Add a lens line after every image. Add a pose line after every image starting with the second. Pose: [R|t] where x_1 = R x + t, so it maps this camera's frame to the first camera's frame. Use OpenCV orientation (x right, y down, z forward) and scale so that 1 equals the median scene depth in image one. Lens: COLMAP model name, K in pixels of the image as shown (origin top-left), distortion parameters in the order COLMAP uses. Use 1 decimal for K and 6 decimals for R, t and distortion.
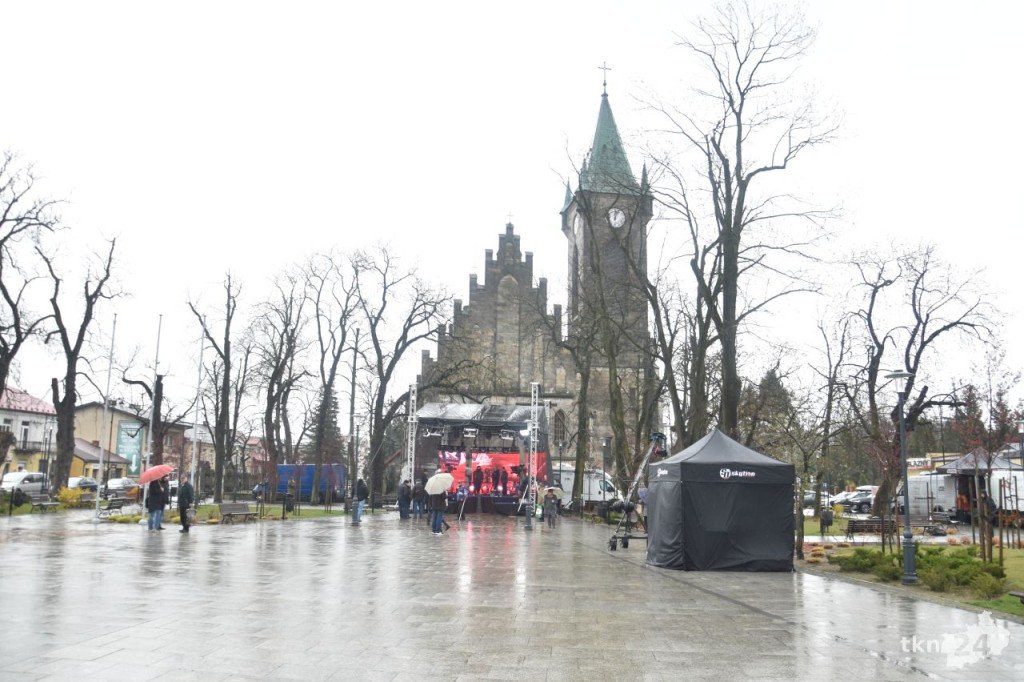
lens RADIAL K [[771.1, 0, 512.0], [0, 771.1, 341.0], [0, 0, 1]] dist [-0.143324, 0.124168]
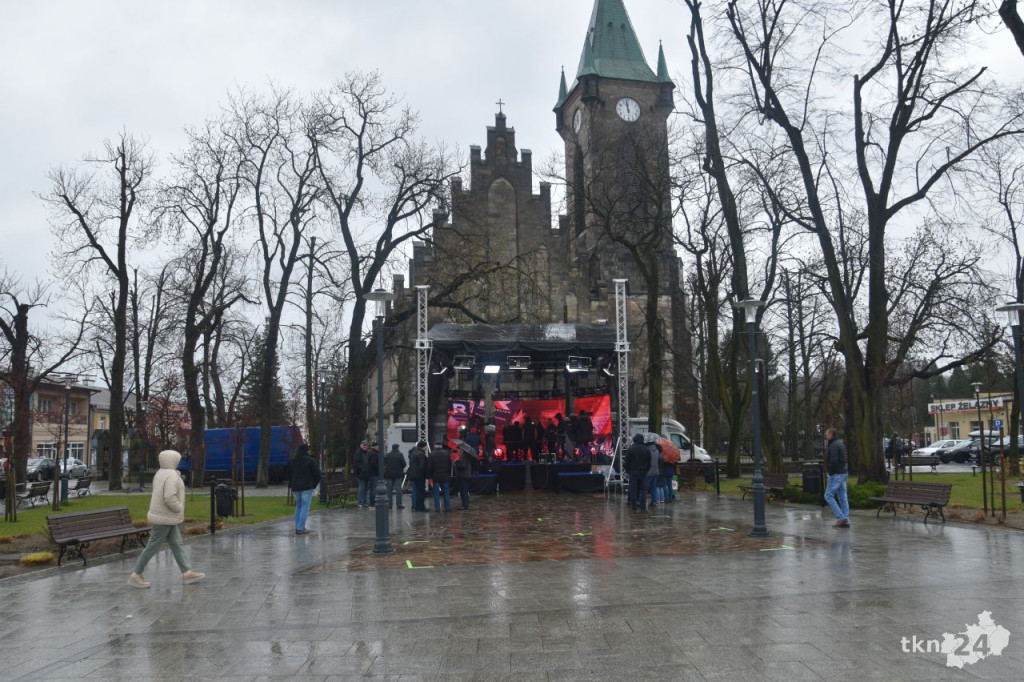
lens RADIAL K [[771.1, 0, 512.0], [0, 771.1, 341.0], [0, 0, 1]] dist [-0.143324, 0.124168]
pose [[0.996093, -0.025084, 0.084671, -0.082789], [0.020769, 0.998459, 0.051463, 0.051483], [-0.085831, -0.049503, 0.995079, 0.283812]]
